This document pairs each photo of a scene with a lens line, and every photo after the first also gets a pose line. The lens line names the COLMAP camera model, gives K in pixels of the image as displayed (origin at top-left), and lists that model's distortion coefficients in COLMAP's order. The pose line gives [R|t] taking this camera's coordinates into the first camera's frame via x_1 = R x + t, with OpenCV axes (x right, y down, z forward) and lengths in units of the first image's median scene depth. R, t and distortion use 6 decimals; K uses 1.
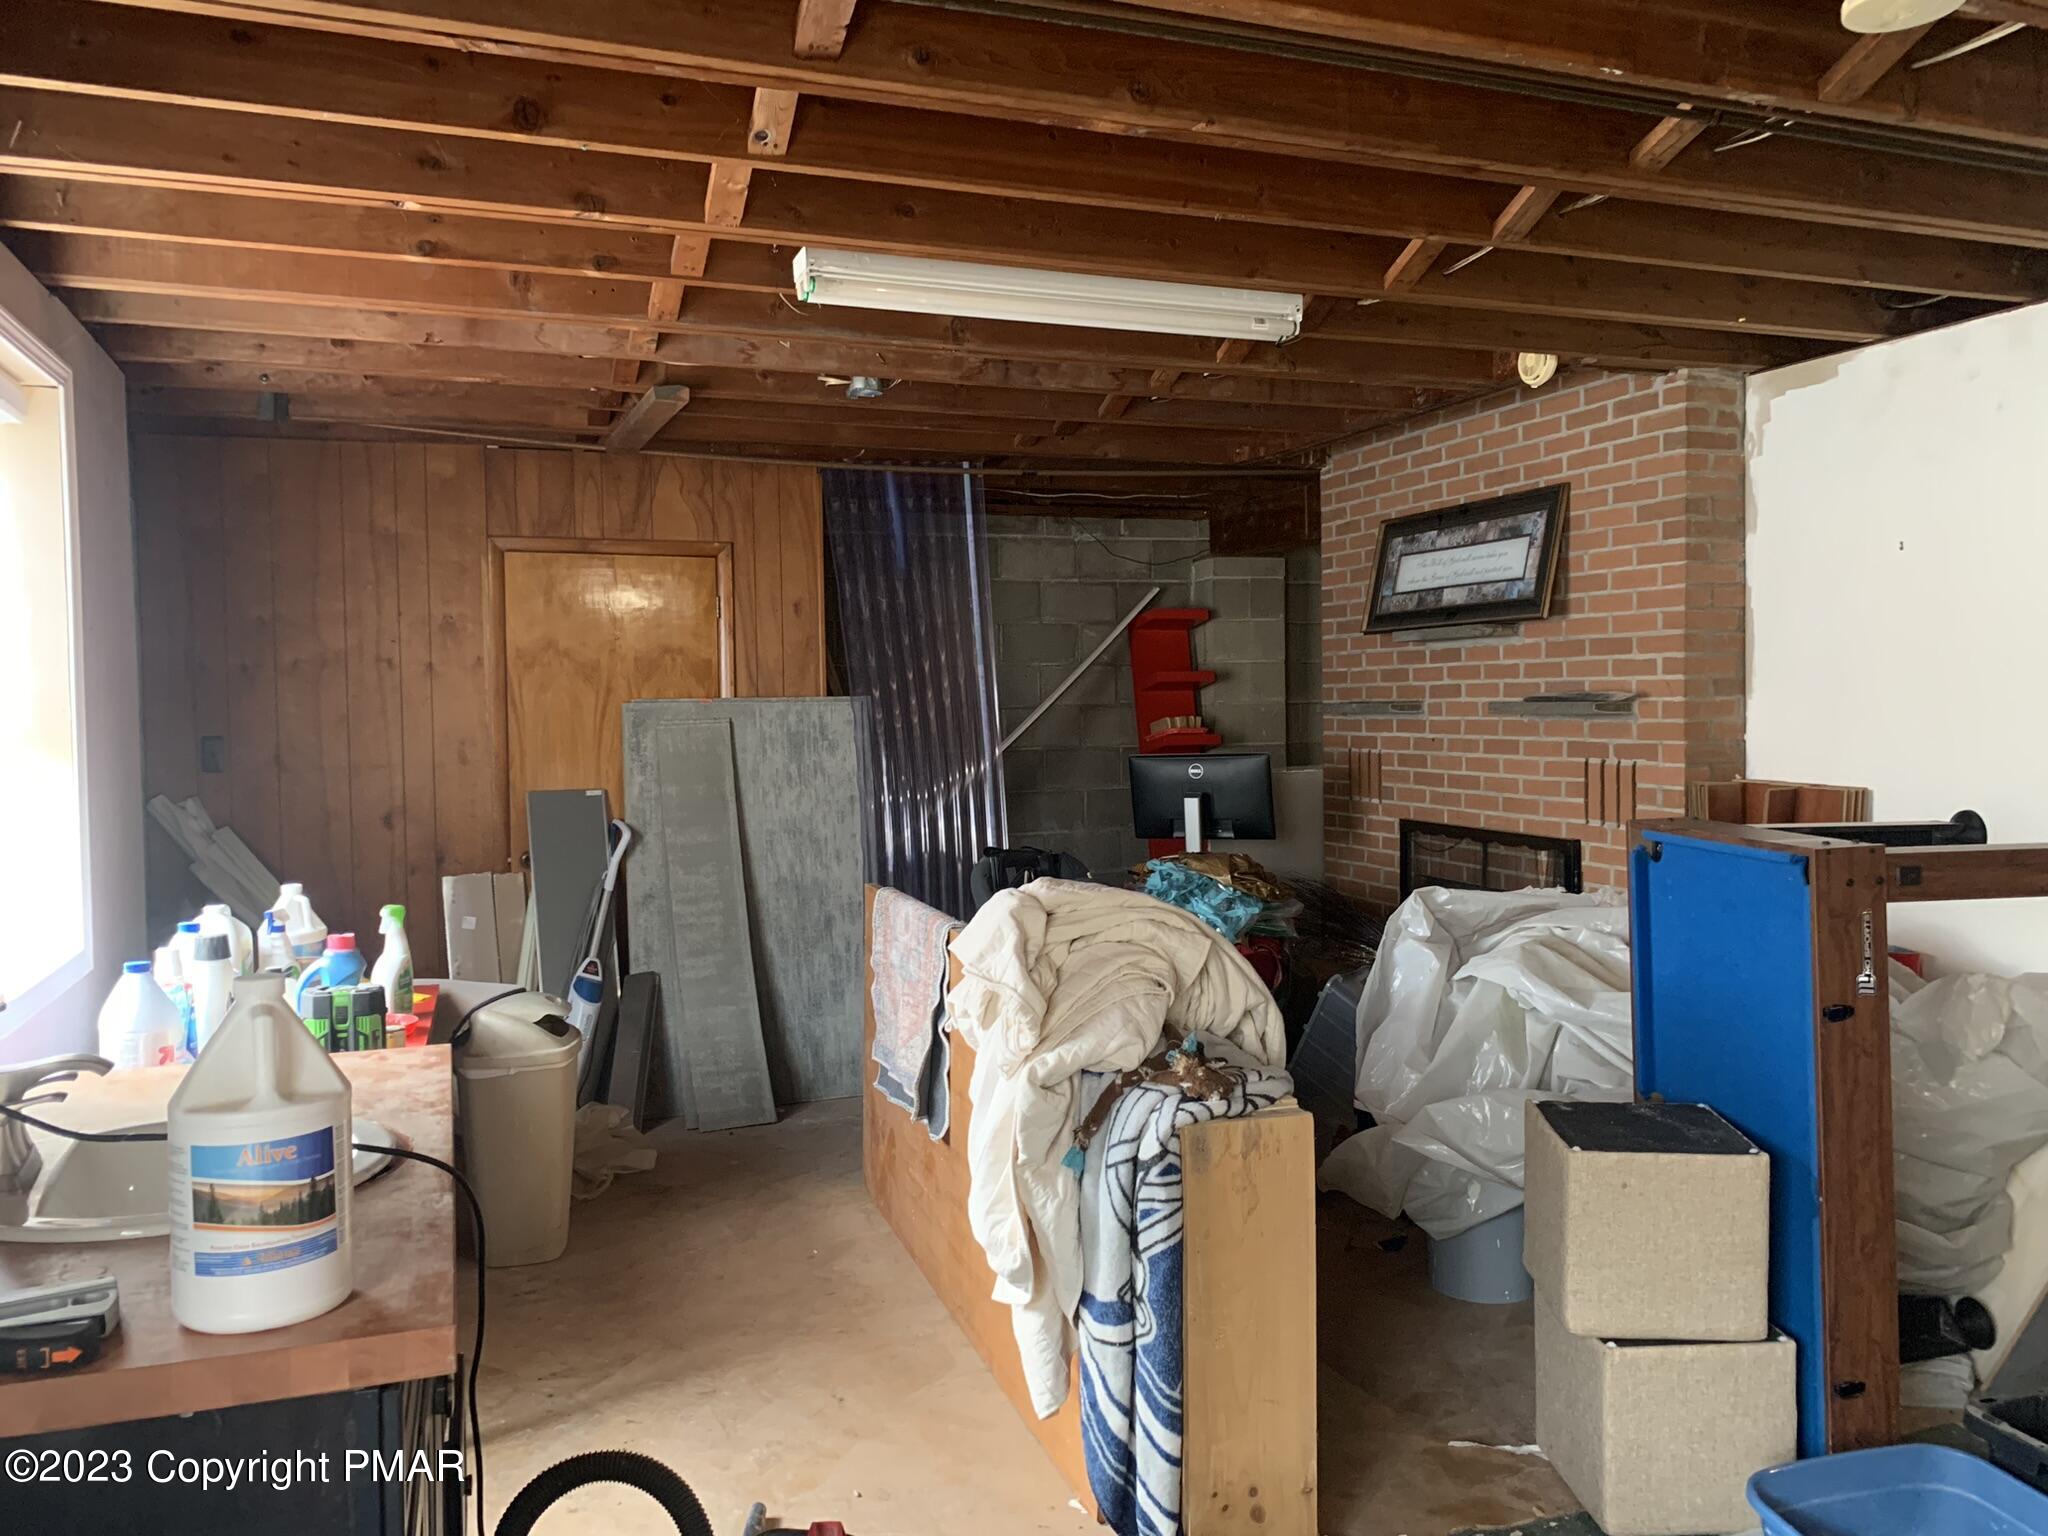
lens RADIAL K [[1565.6, 0, 1027.2], [0, 1565.6, 737.4], [0, 0, 1]] dist [0.074373, -0.139770]
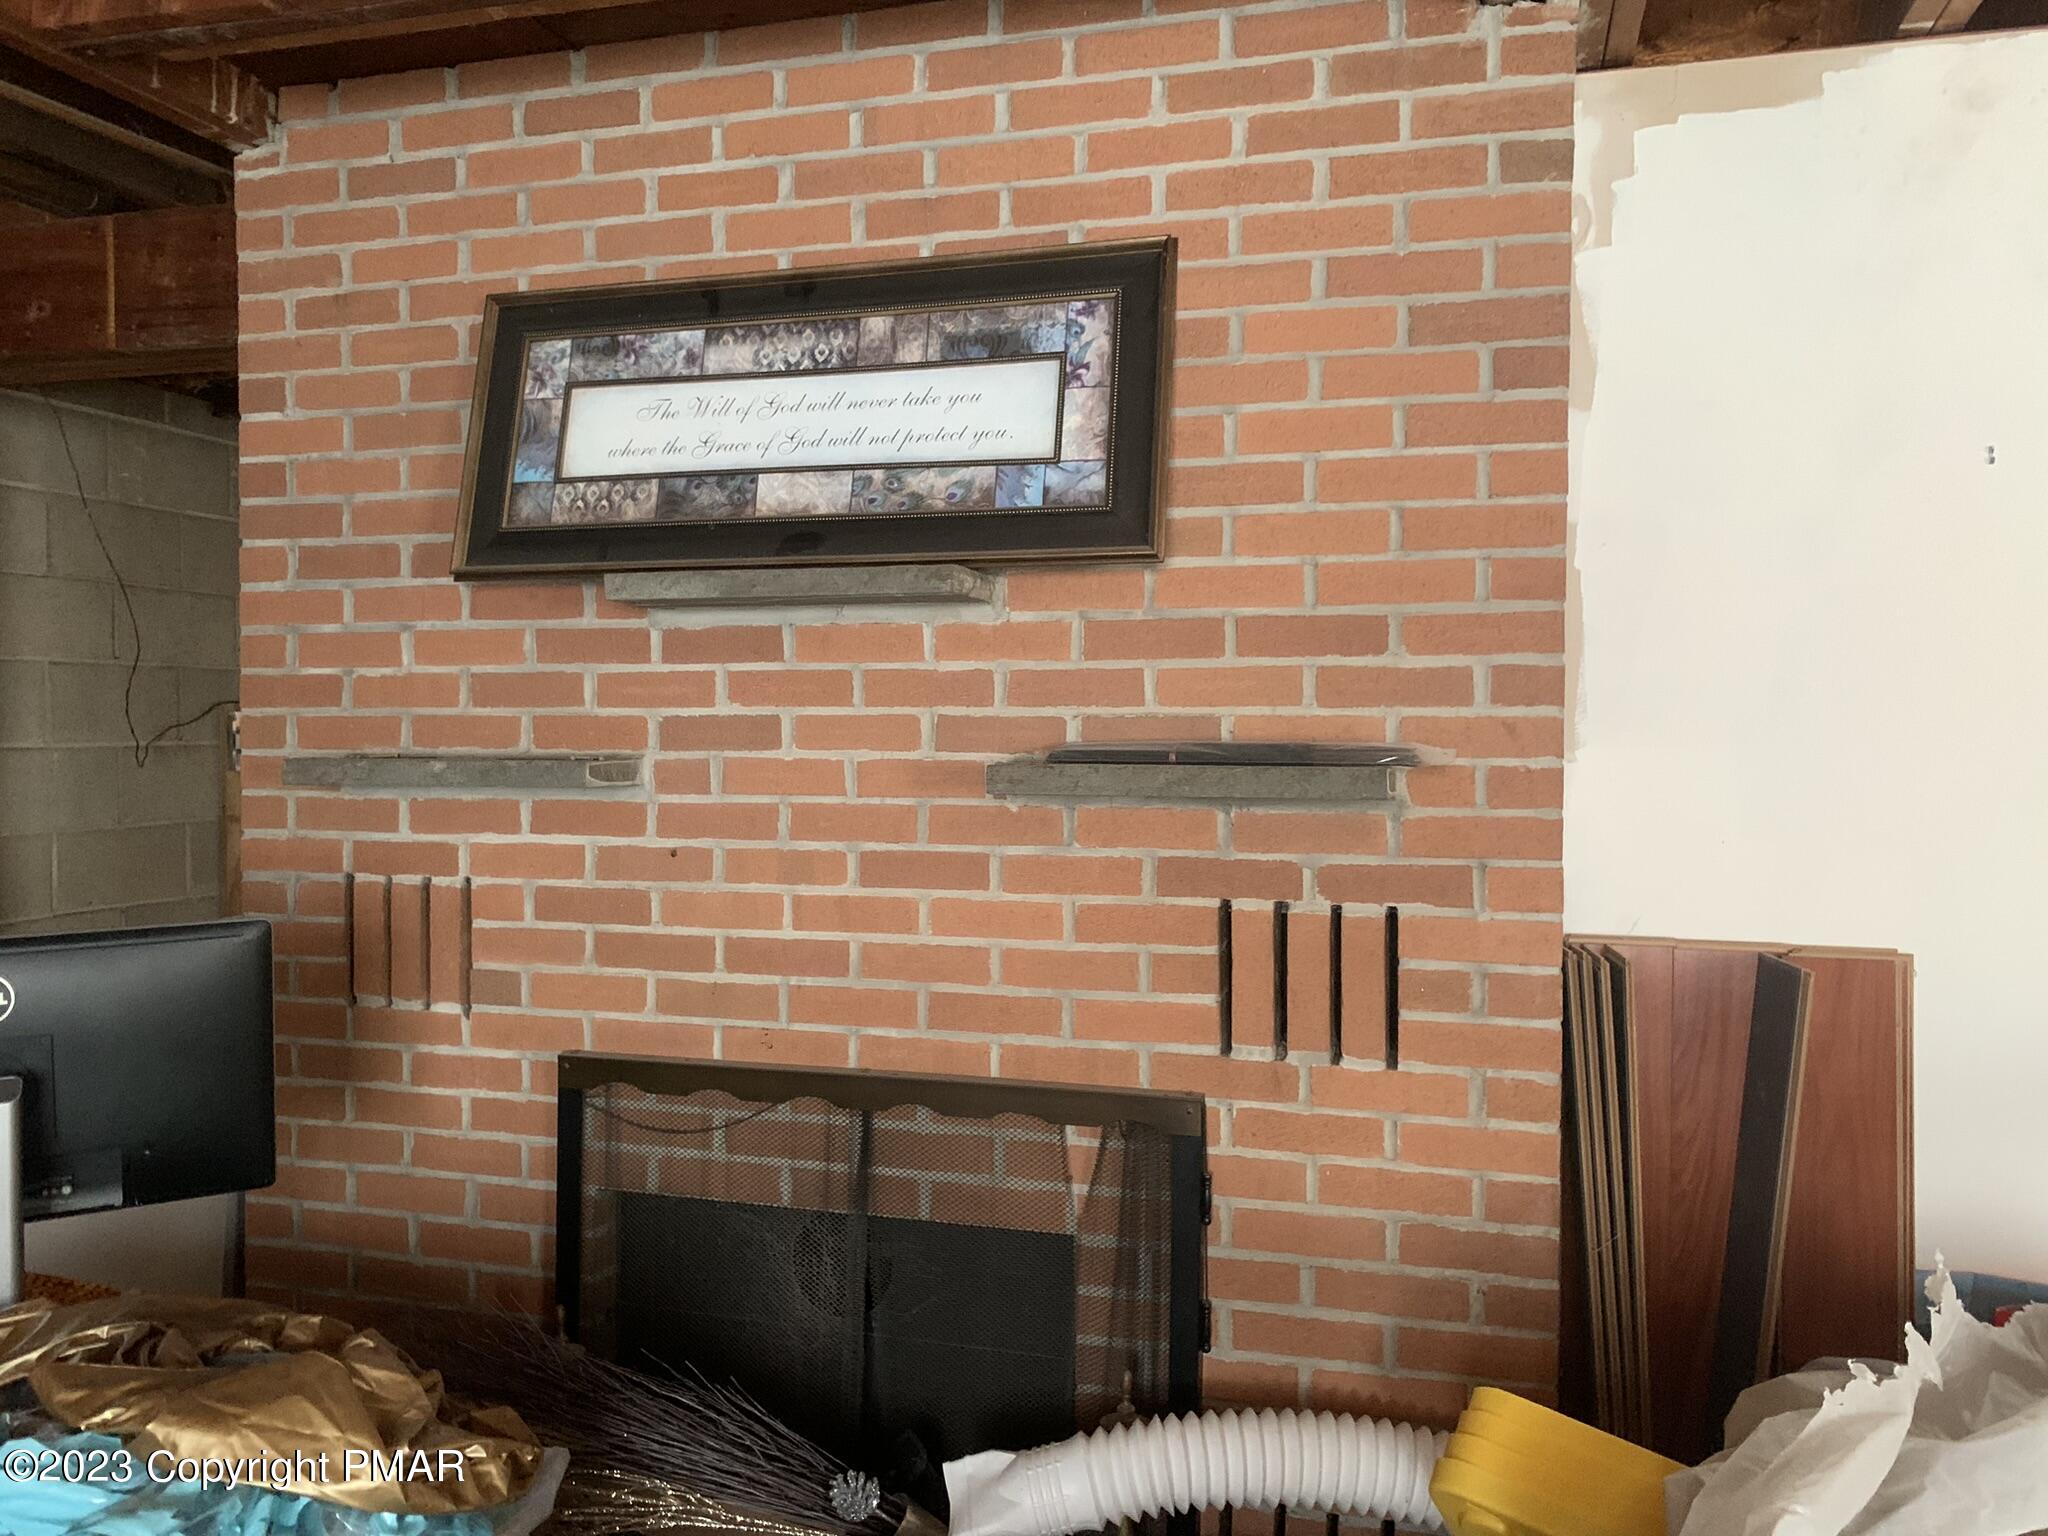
lens RADIAL K [[1565.6, 0, 1027.2], [0, 1565.6, 737.4], [0, 0, 1]] dist [0.074373, -0.139770]
pose [[0.588480, 0.007946, 0.808472, -0.014027], [0.009690, 0.999811, -0.016880, -0.021435], [-0.808453, 0.017768, 0.588292, 0.727577]]
